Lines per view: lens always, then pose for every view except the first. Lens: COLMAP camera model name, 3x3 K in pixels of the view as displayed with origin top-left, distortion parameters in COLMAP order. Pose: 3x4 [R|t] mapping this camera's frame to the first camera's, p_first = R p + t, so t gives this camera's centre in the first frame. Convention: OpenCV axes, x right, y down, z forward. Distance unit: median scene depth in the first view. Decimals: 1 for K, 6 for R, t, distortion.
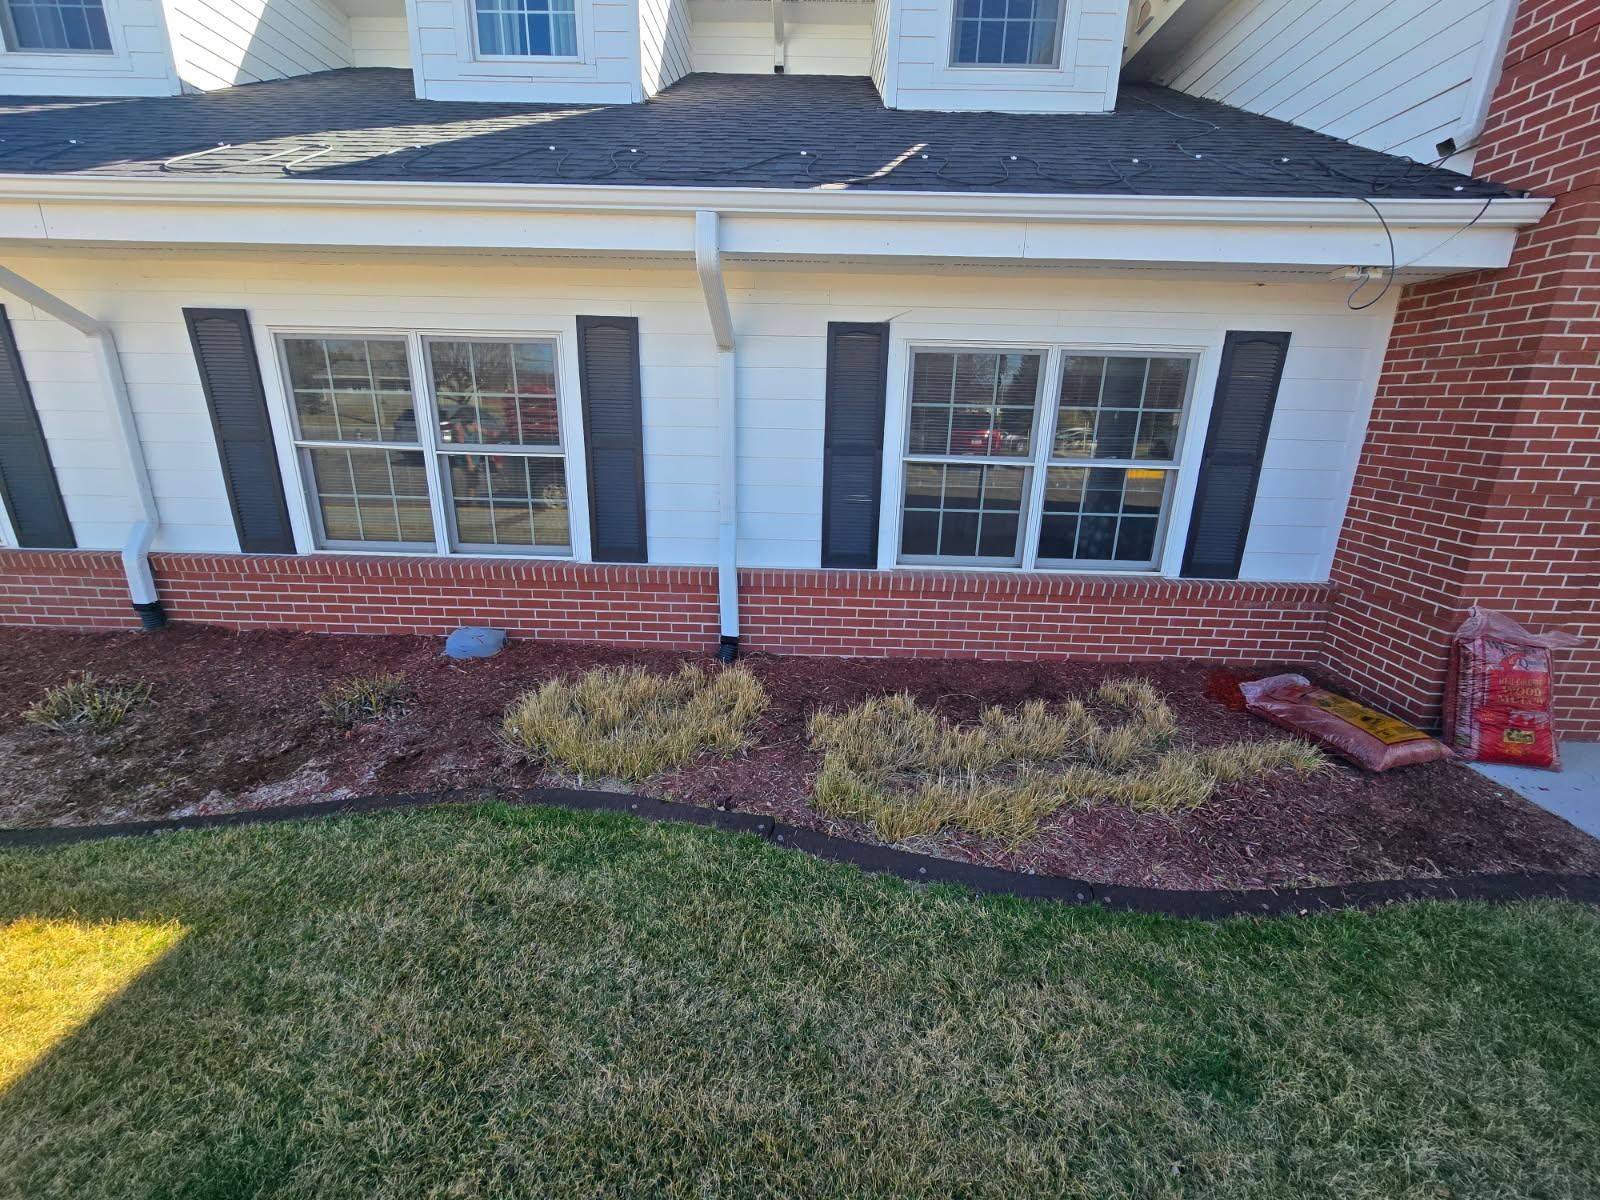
lens RADIAL K [[653.9, 0, 798.5], [0, 653.9, 592.6], [0, 0, 1]] dist [-0.006444, 0.002230]
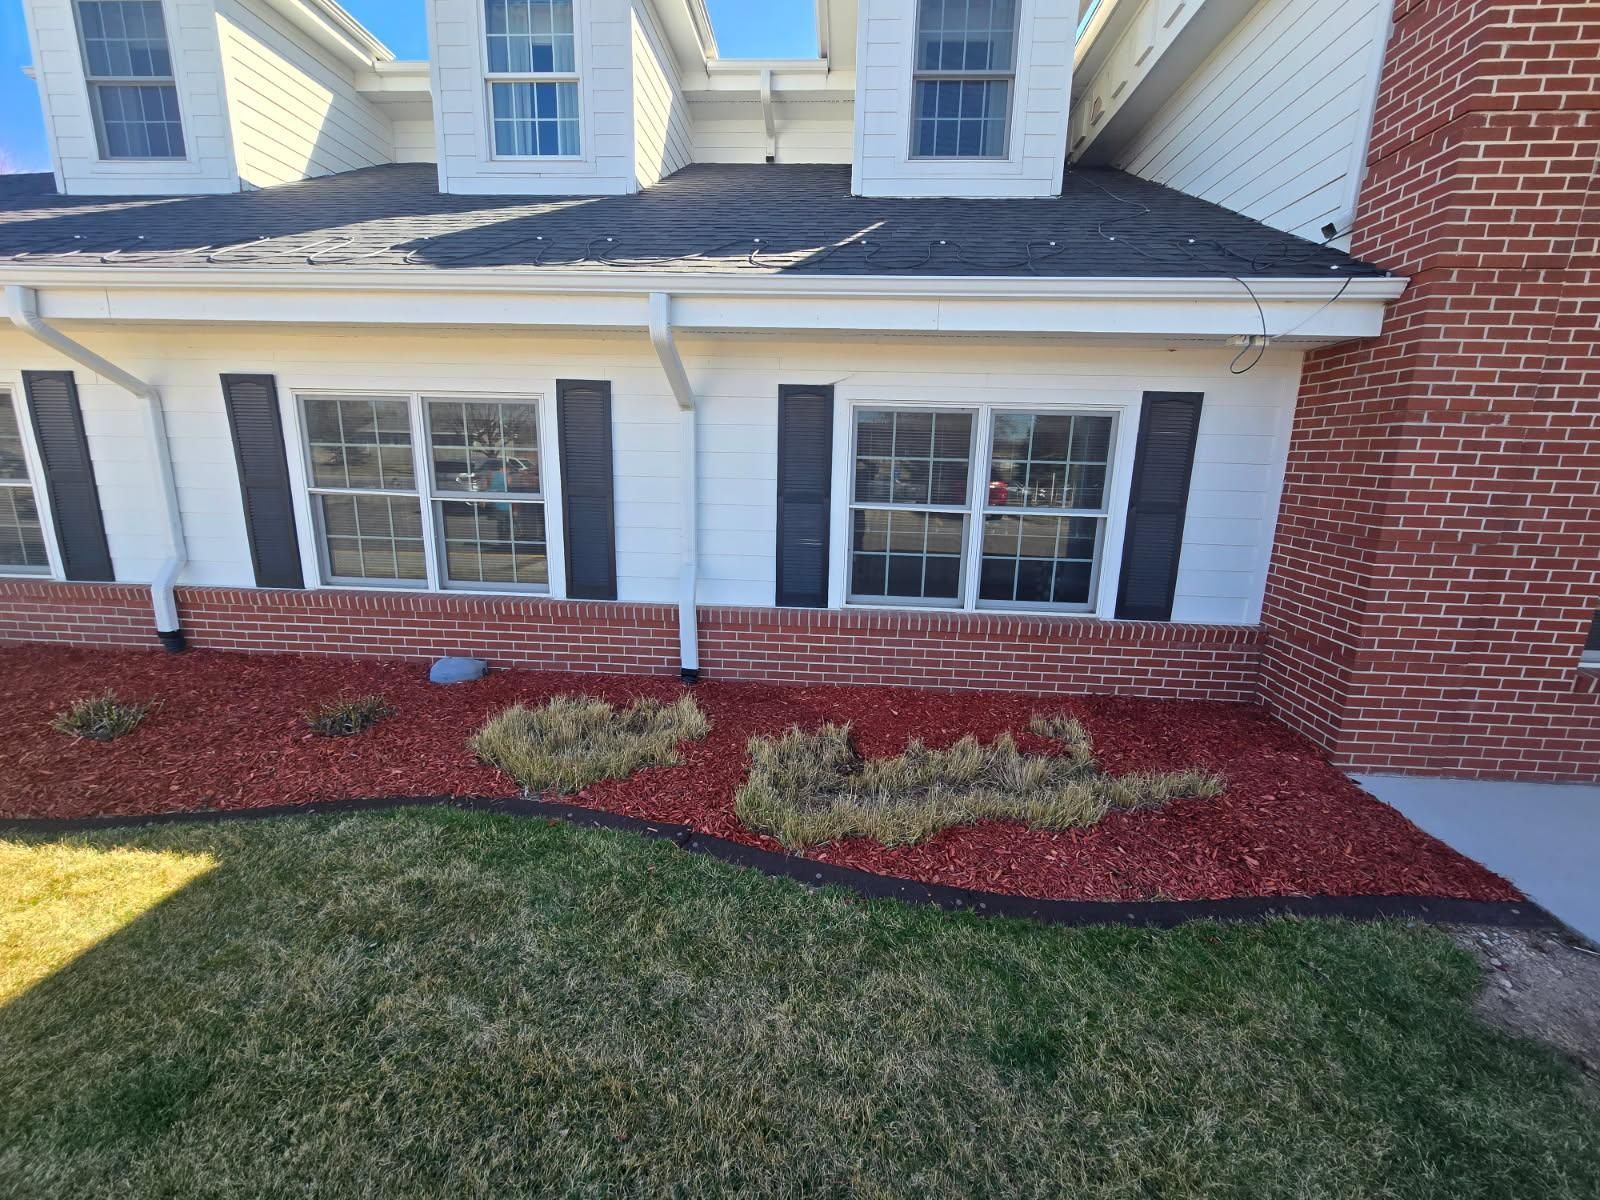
lens RADIAL K [[653.9, 0, 798.5], [0, 653.9, 592.6], [0, 0, 1]] dist [-0.006444, 0.002230]
pose [[0.999246, 0.010067, -0.037494, 0.113620], [-0.012888, 0.997041, -0.075782, 0.021176], [0.036620, 0.076208, 0.996419, -0.074424]]
